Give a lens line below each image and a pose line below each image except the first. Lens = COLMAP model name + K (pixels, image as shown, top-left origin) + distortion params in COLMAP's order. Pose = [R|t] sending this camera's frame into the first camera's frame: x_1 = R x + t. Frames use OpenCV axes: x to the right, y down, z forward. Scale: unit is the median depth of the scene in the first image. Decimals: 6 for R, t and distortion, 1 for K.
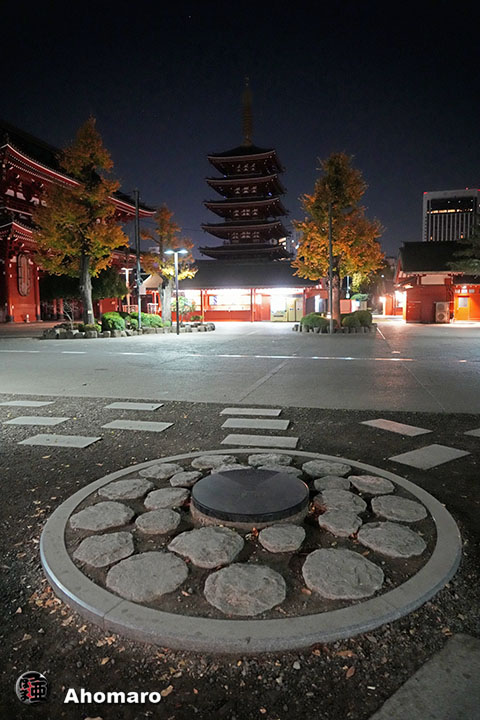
lens RADIAL K [[486.3, 0, 246.5], [0, 486.3, 359.6], [0, 0, 1]] dist [-0.030521, -0.001892]
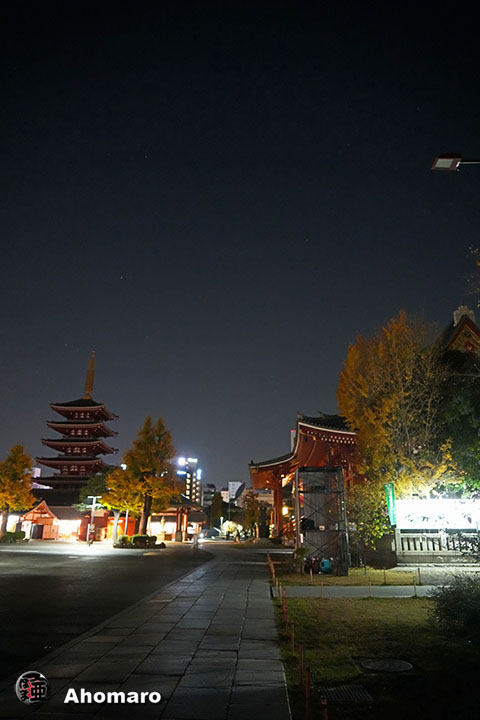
lens RADIAL K [[486.3, 0, 246.0], [0, 486.3, 355.6], [0, 0, 1]] dist [-0.030521, -0.001892]
pose [[0.980003, 0.087297, 0.178814, 0.180633], [0.001825, 0.894649, -0.446766, 0.031099], [-0.198977, 0.438158, 0.876599, -0.268569]]
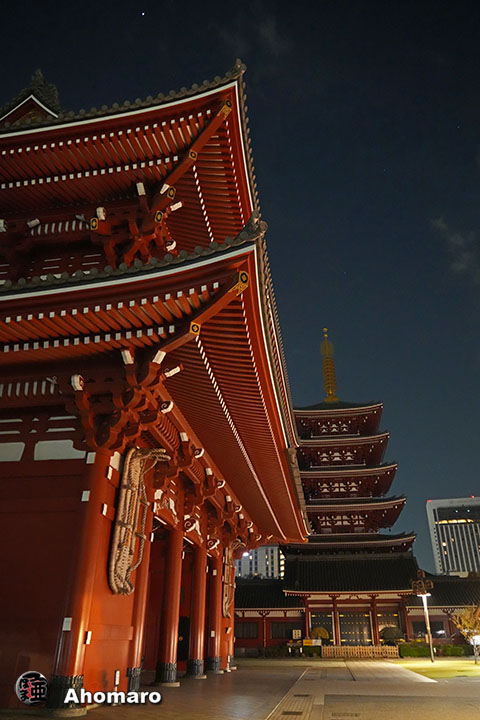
lens RADIAL K [[518.0, 0, 238.5], [0, 518.0, 360.1], [0, 0, 1]] dist [-0.039582, -0.000536]
pose [[0.997275, 0.045817, 0.057819, -0.196290], [-0.004487, 0.819978, -0.572377, -0.034556], [-0.073635, 0.570558, 0.817950, 0.319599]]
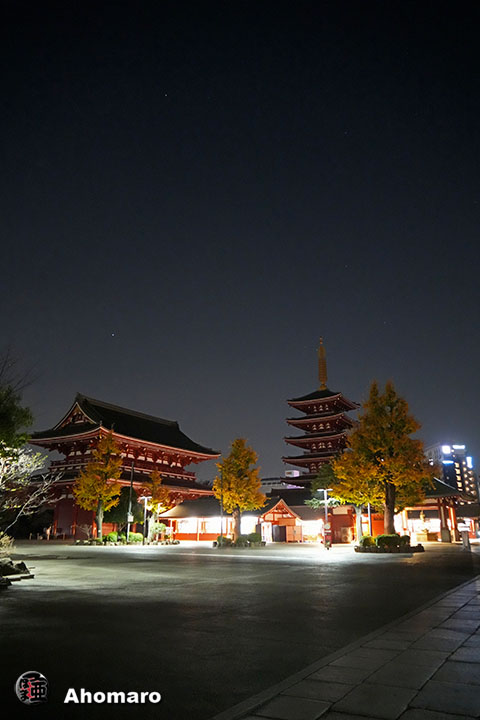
lens RADIAL K [[518.0, 0, 239.8], [0, 518.0, 354.0], [0, 0, 1]] dist [-0.039582, -0.000536]
pose [[0.950120, -0.093065, -0.297676, 0.198923], [-0.043796, 0.905173, -0.422782, 0.022705], [0.308794, 0.414730, 0.855947, -0.186742]]
